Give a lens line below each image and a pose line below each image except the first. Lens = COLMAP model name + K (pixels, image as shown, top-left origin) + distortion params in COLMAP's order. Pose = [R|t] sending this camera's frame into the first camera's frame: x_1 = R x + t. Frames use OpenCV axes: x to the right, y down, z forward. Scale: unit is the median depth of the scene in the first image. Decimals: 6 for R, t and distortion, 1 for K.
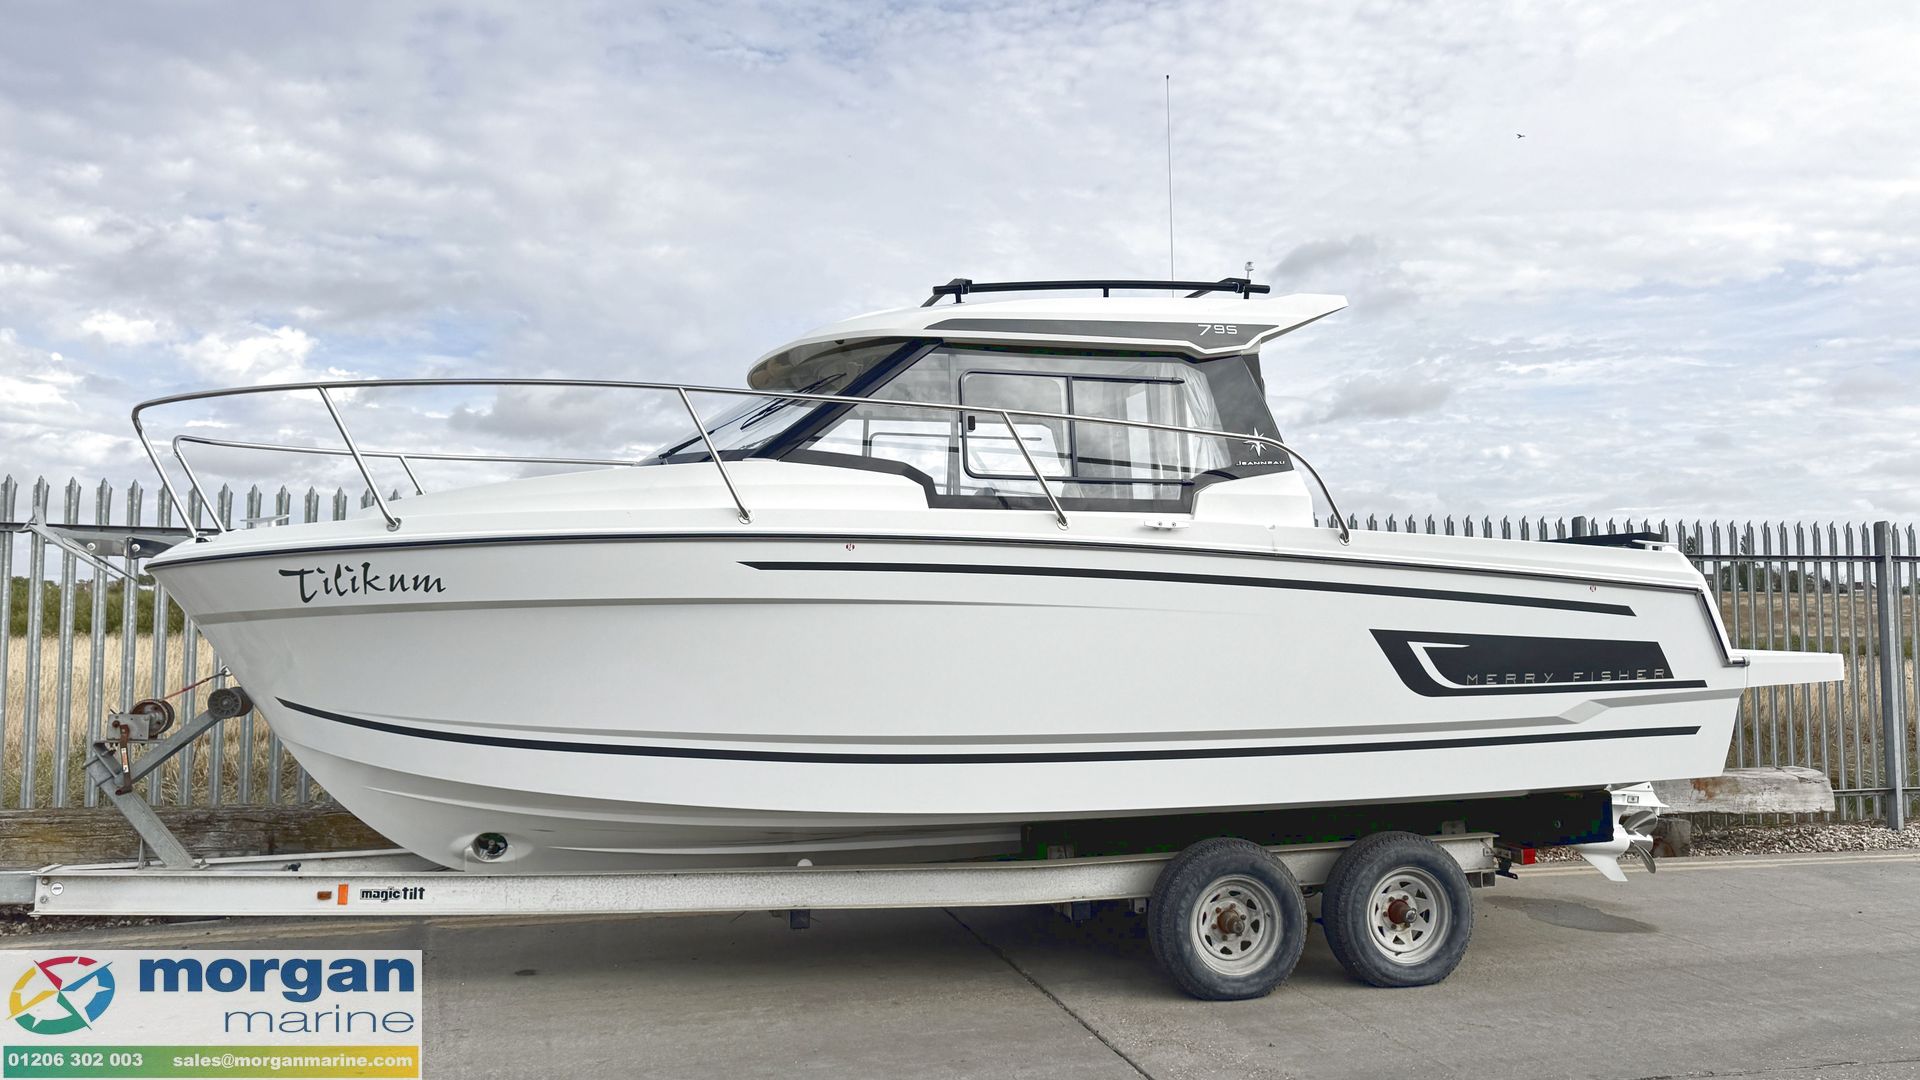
lens RADIAL K [[1392.2, 0, 934.1], [0, 1392.2, 587.7], [0, 0, 1]] dist [0.013024, -0.000519]
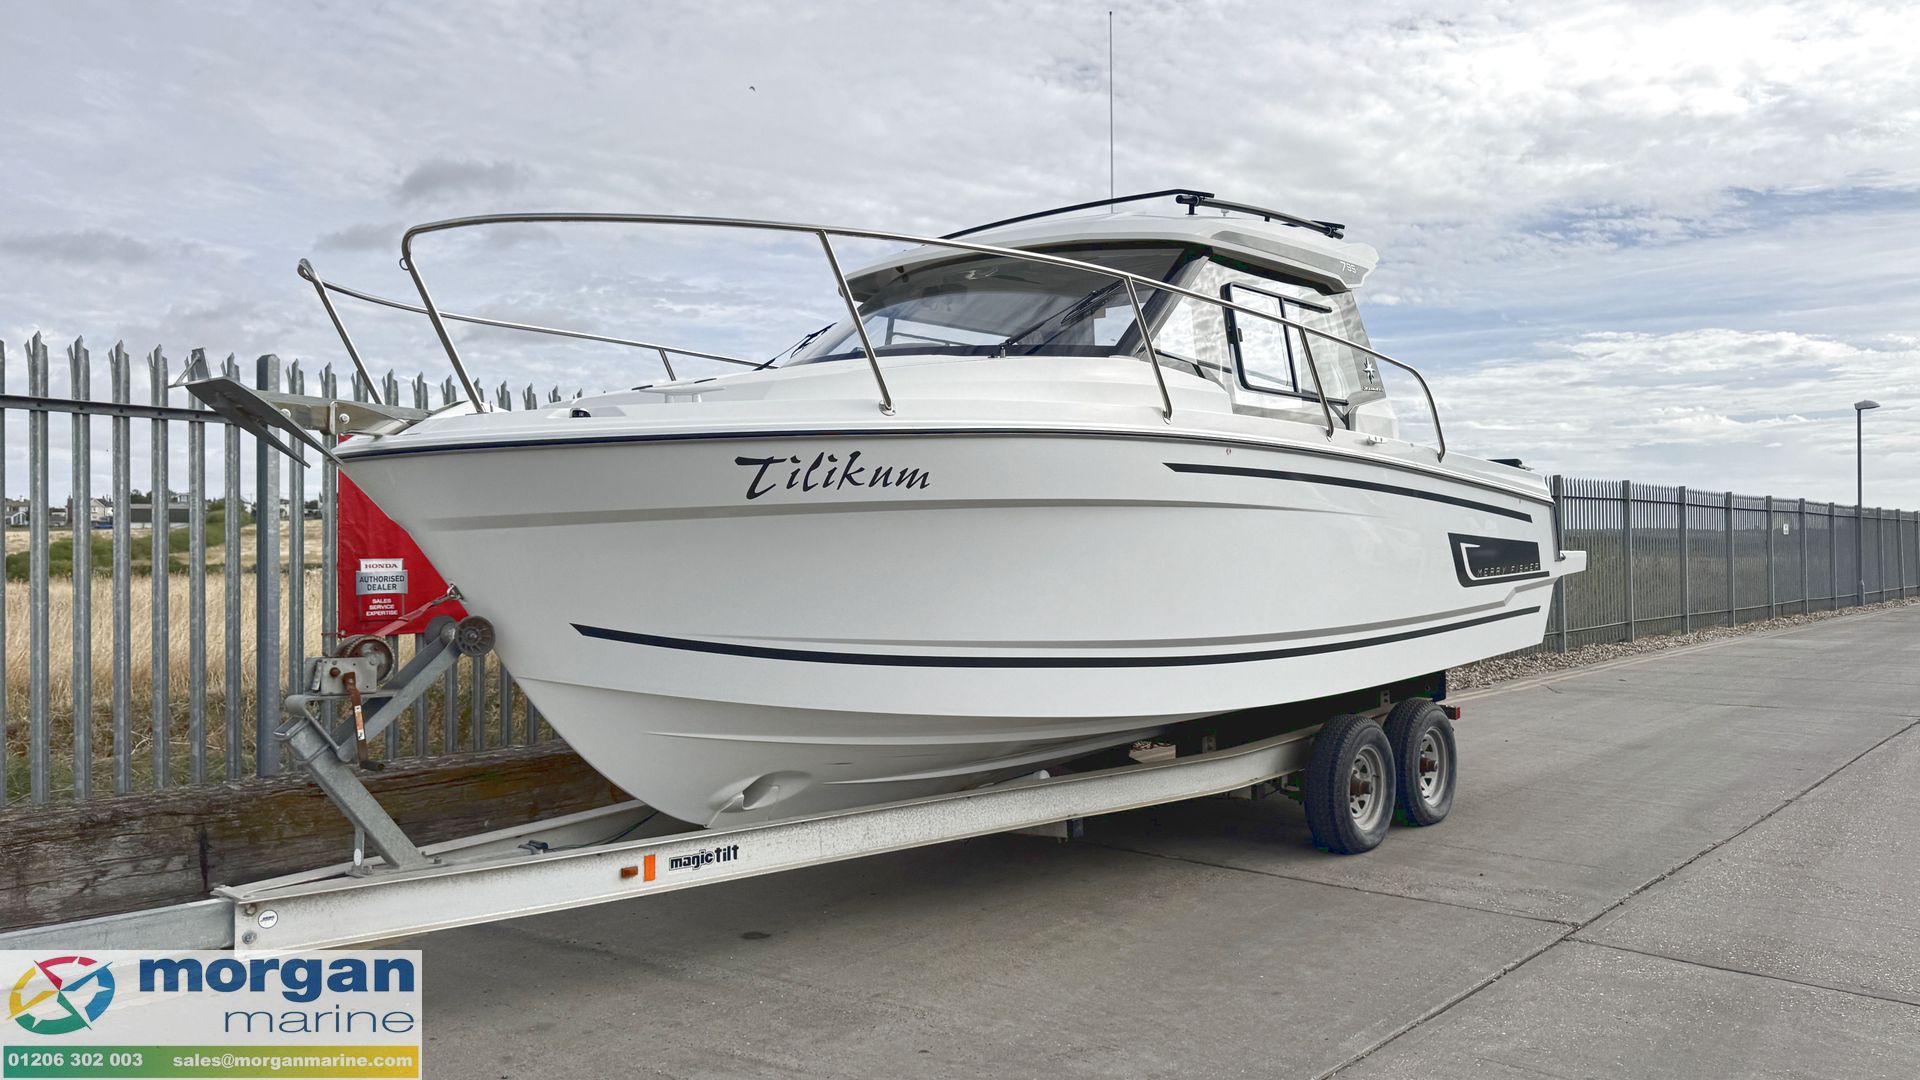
lens RADIAL K [[1382.7, 0, 955.7], [0, 1382.7, 541.6], [0, 0, 1]] dist [0.071388, -0.093504]
pose [[0.815230, -0.005744, 0.579108, -0.670864], [-0.006542, 0.999796, 0.019126, 0.015769], [-0.579100, -0.019380, 0.815026, 0.231780]]
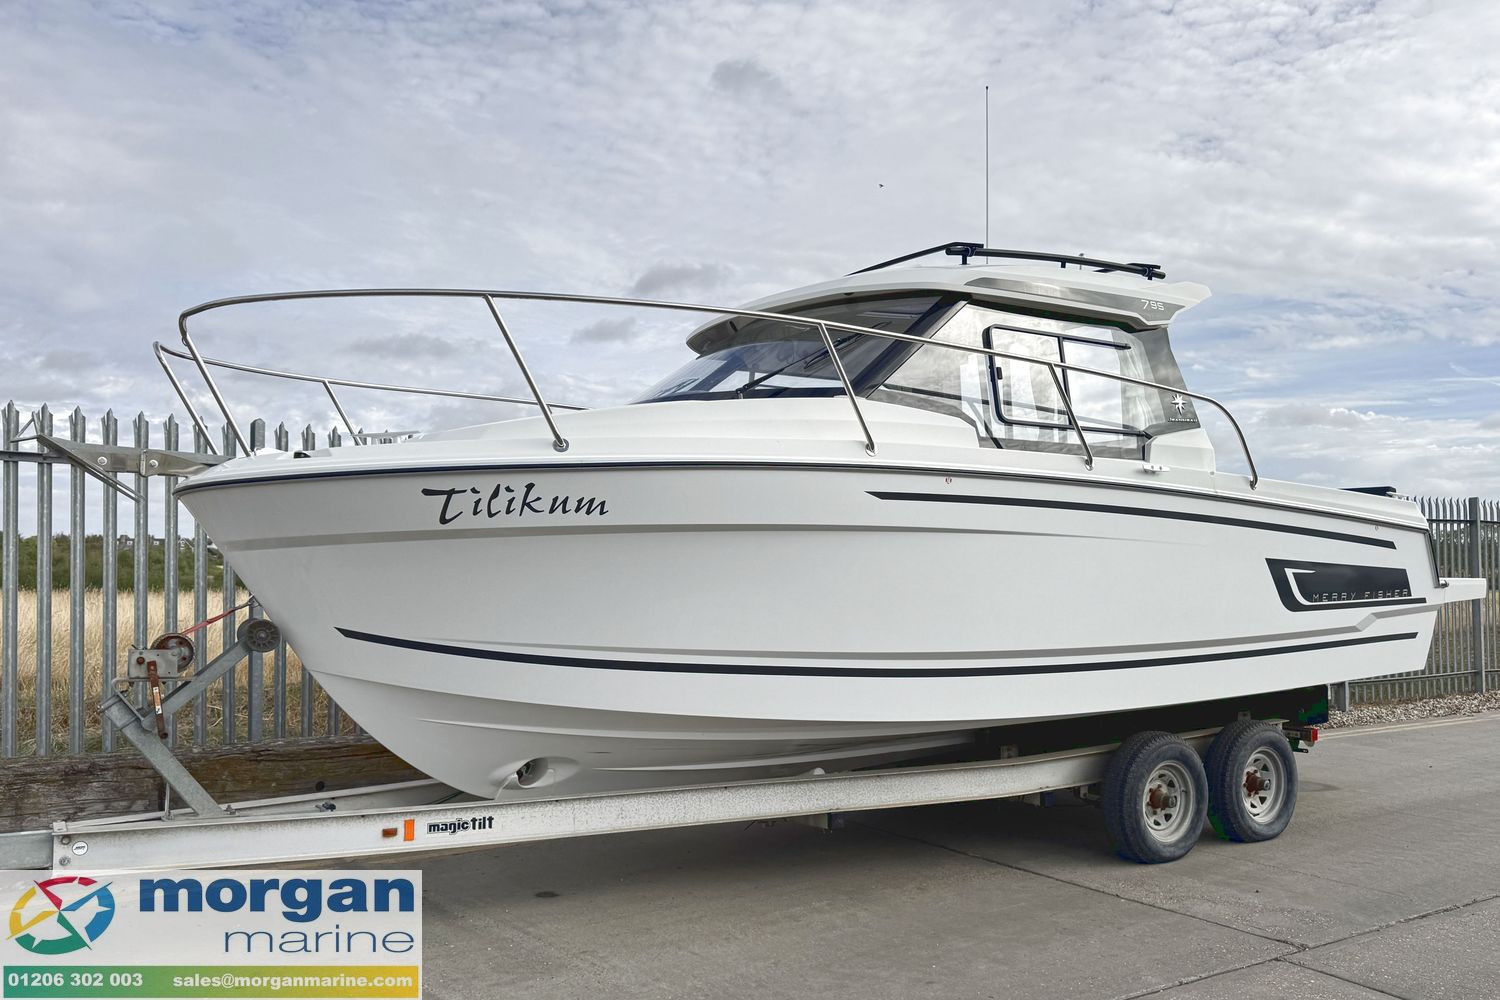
lens RADIAL K [[1186.2, 0, 765.6], [0, 1186.2, 569.1], [0, 0, 1]] dist [0.052844, -0.064056]
pose [[0.940189, -0.000764, 0.340652, -0.428679], [-0.005802, 0.999817, 0.018256, 0.020704], [-0.340604, -0.019141, 0.940012, 0.130252]]
